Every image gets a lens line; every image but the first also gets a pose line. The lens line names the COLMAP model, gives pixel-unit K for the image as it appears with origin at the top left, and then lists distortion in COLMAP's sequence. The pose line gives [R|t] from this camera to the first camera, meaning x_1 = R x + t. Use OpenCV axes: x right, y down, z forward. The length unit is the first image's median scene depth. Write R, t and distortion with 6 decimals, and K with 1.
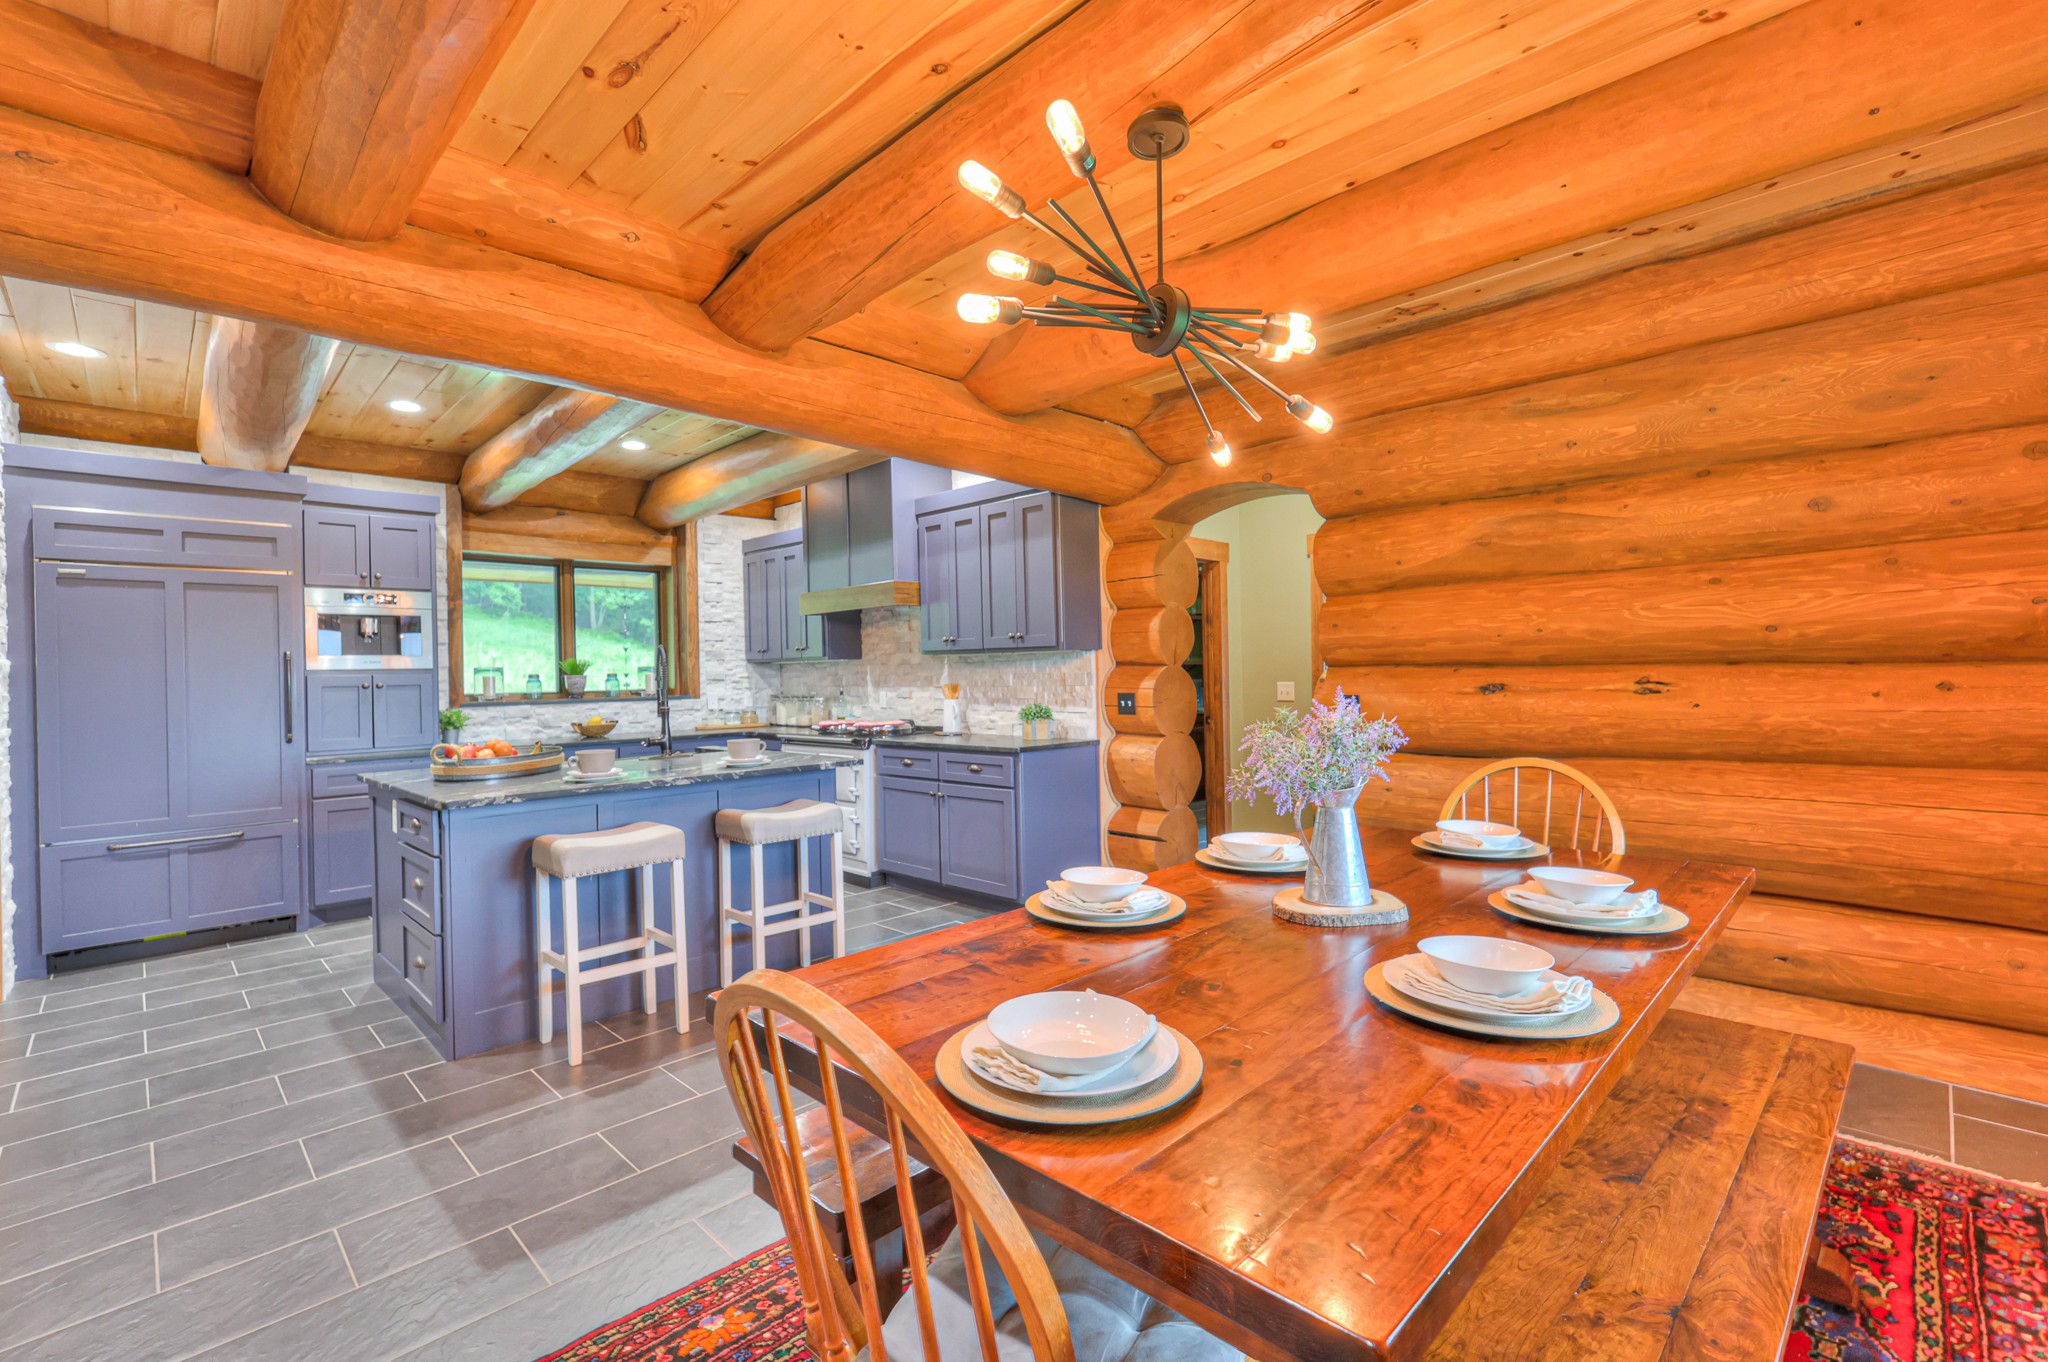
lens RADIAL K [[897.4, 0, 1027.2], [0, 897.4, 673.0], [0, 0, 1]] dist [-0.000159, -0.000586]
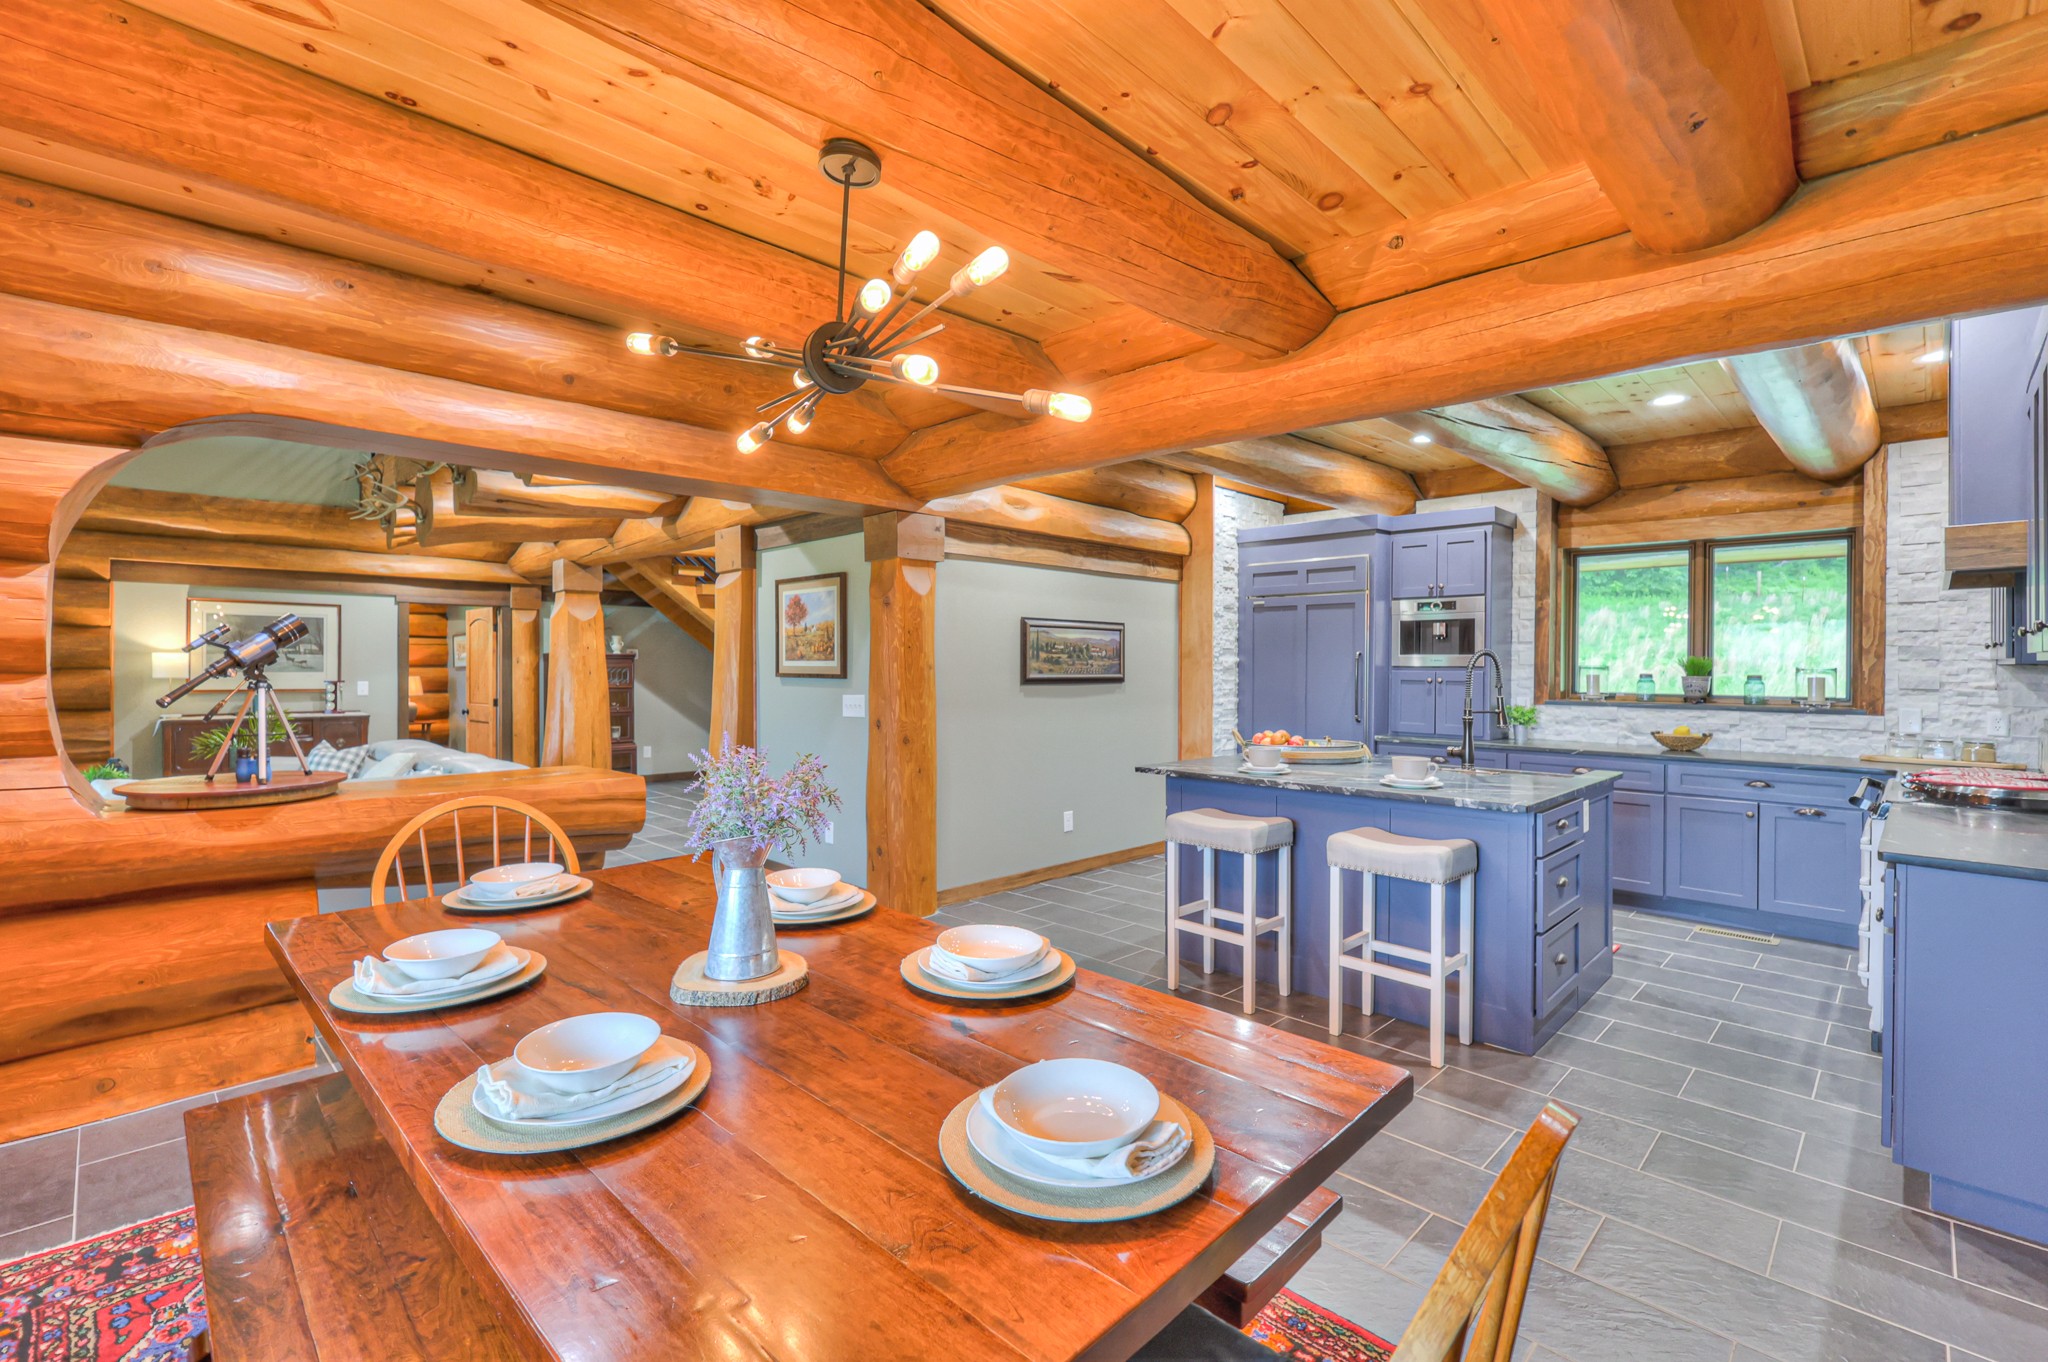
lens RADIAL K [[897.4, 0, 1019.7], [0, 897.4, 672.9], [0, 0, 1]] dist [-0.000159, -0.000586]
pose [[-0.002901, 0.025550, -0.999669, 0.373099], [-0.010969, 0.999613, 0.025580, -0.016795], [0.999936, 0.011039, -0.002619, 0.394059]]
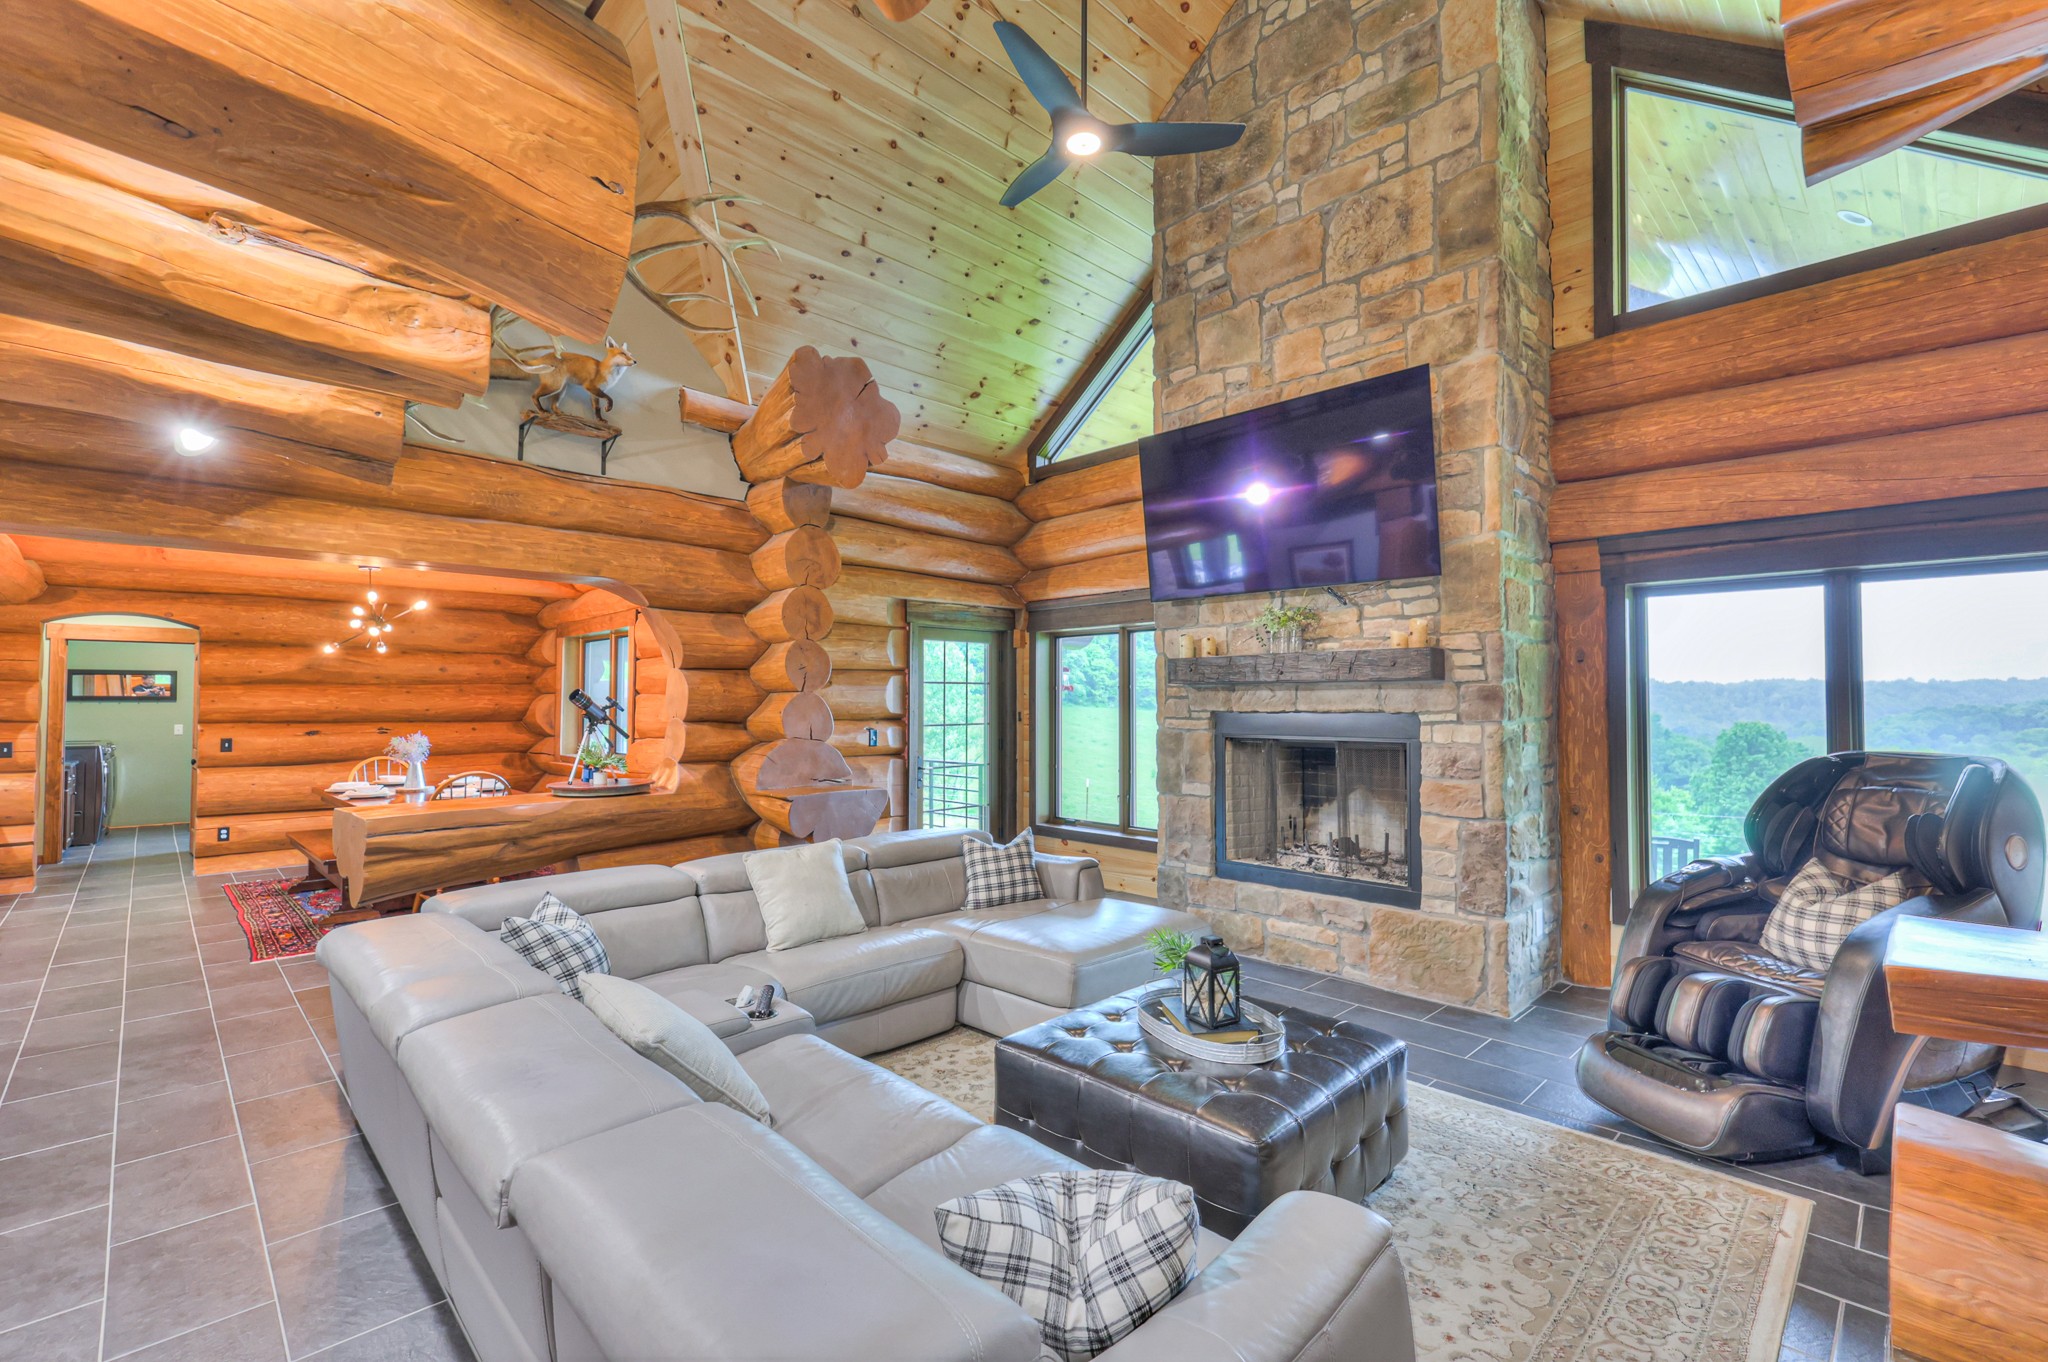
lens RADIAL K [[897.4, 0, 1017.0], [0, 897.4, 682.7], [0, 0, 1]] dist [-0.000159, -0.000586]
pose [[0.027189, 0.040381, 0.998814, -0.566428], [0.004971, 0.999166, -0.040531, -0.002857], [-0.999618, 0.006067, 0.026965, -0.277455]]
